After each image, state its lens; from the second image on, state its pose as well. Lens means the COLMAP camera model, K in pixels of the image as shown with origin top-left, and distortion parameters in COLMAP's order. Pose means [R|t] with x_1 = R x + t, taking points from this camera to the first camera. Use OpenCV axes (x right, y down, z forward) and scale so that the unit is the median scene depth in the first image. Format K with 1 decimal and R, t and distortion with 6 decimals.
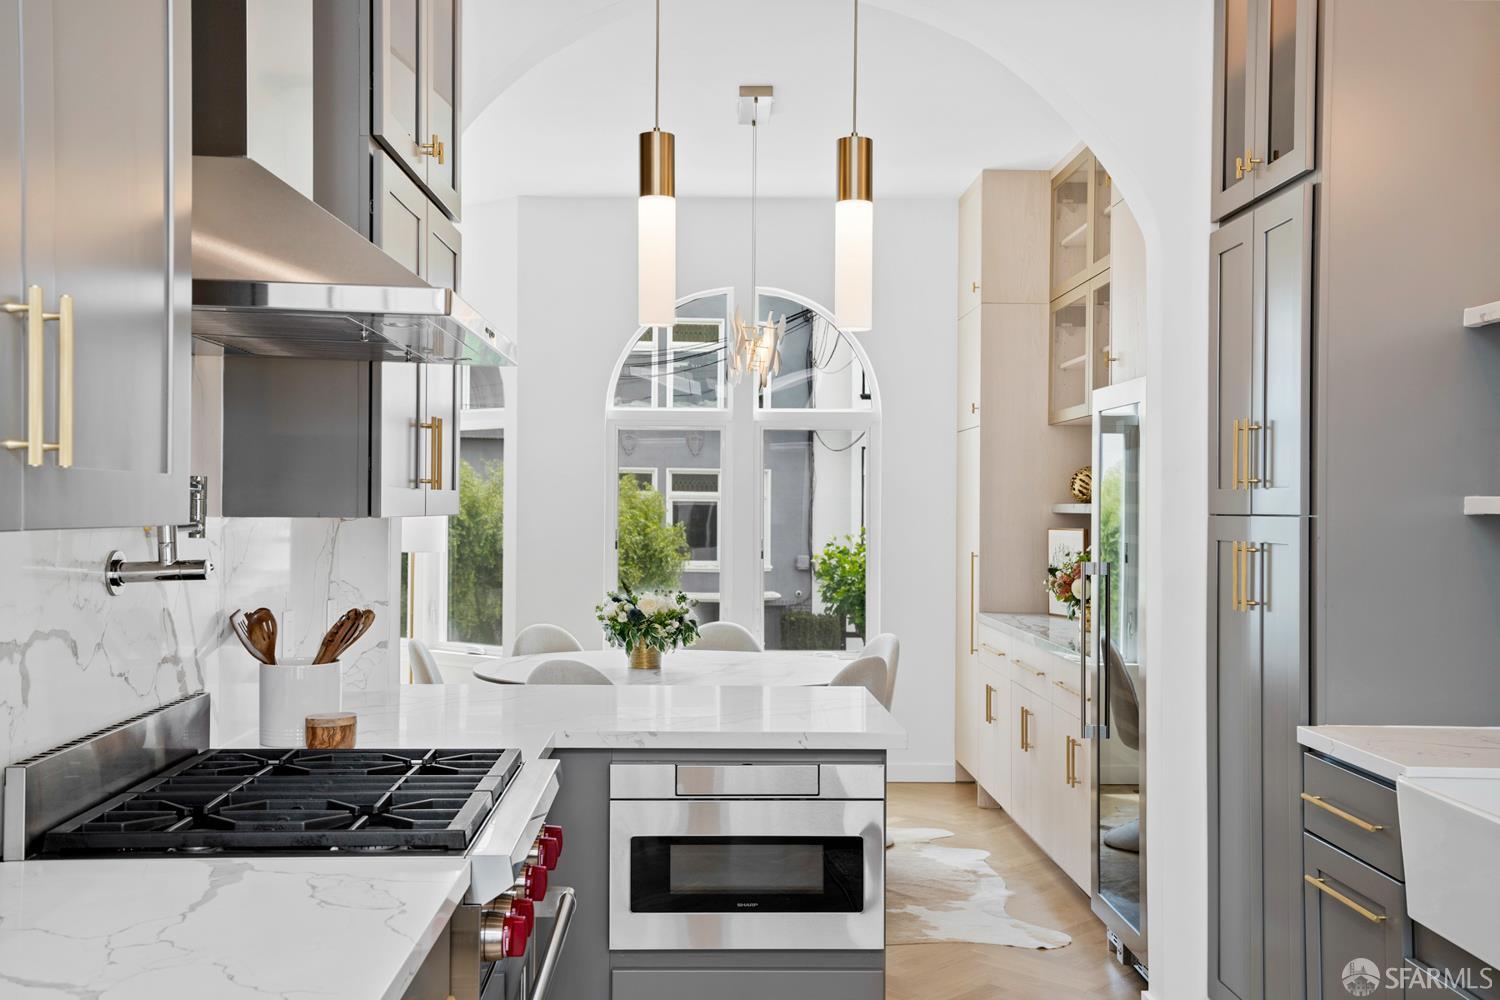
lens RADIAL K [[1503.1, 0, 753.3], [0, 1503.1, 501.3], [0, 0, 1]] dist [0.070210, 0.000000]
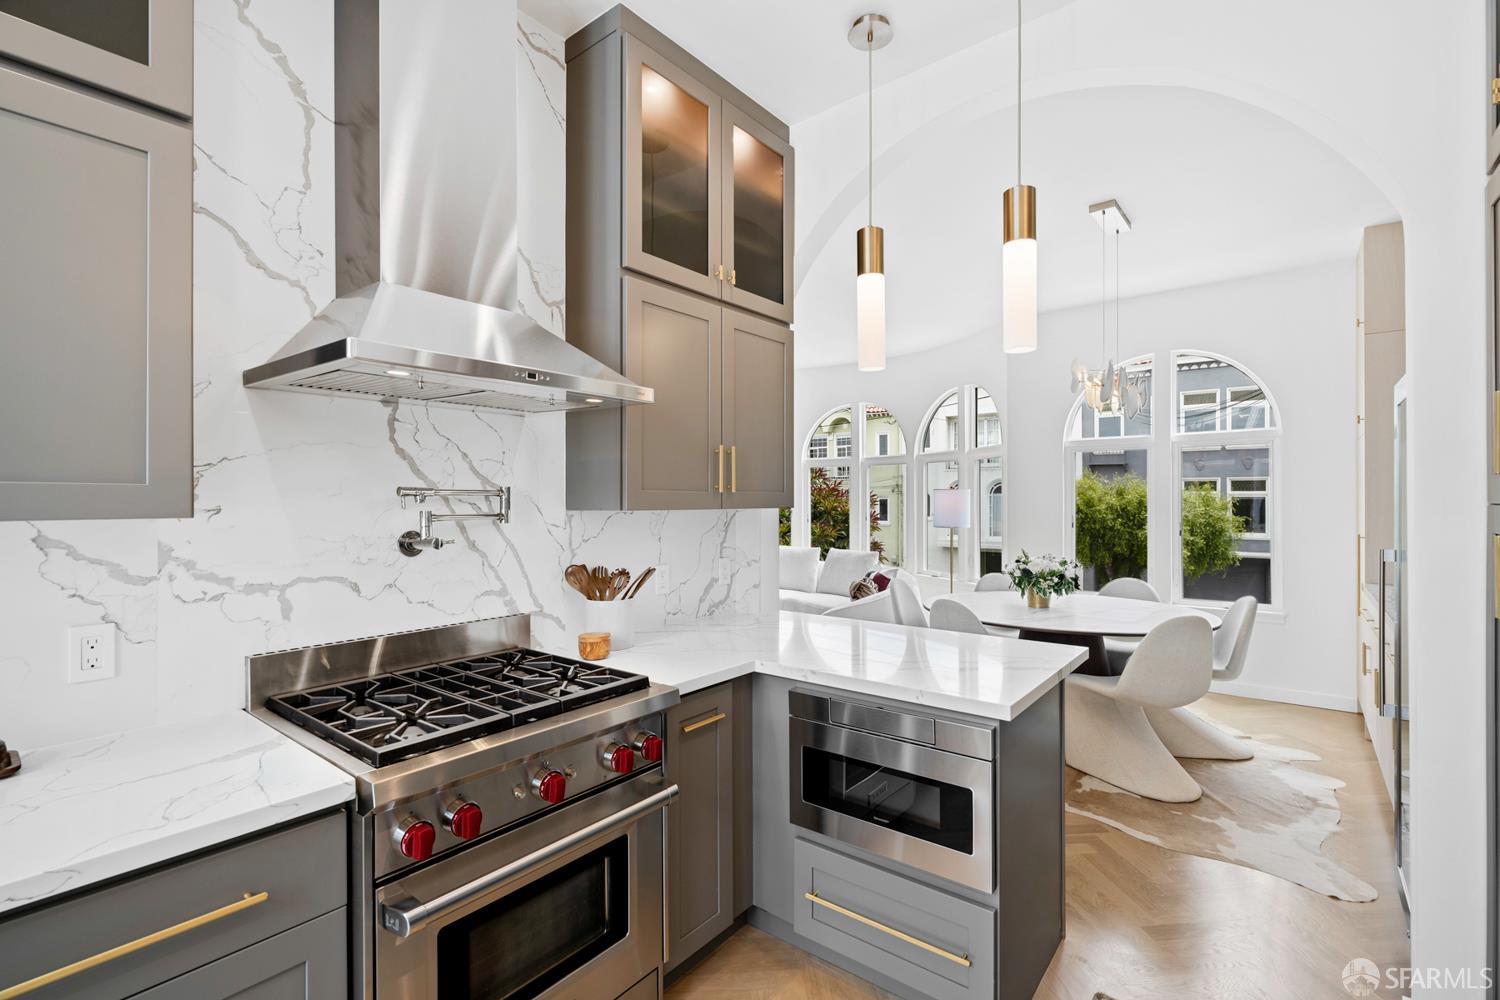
lens RADIAL K [[693.1, 0, 748.8], [0, 693.1, 501.3], [0, 0, 1]] dist [-0.000863, 0.000806]
pose [[0.760831, -0.009603, -0.648880, 0.165070], [0.010701, 0.999940, -0.002251, 0.002515], [0.648862, -0.005231, 0.760888, 0.286491]]
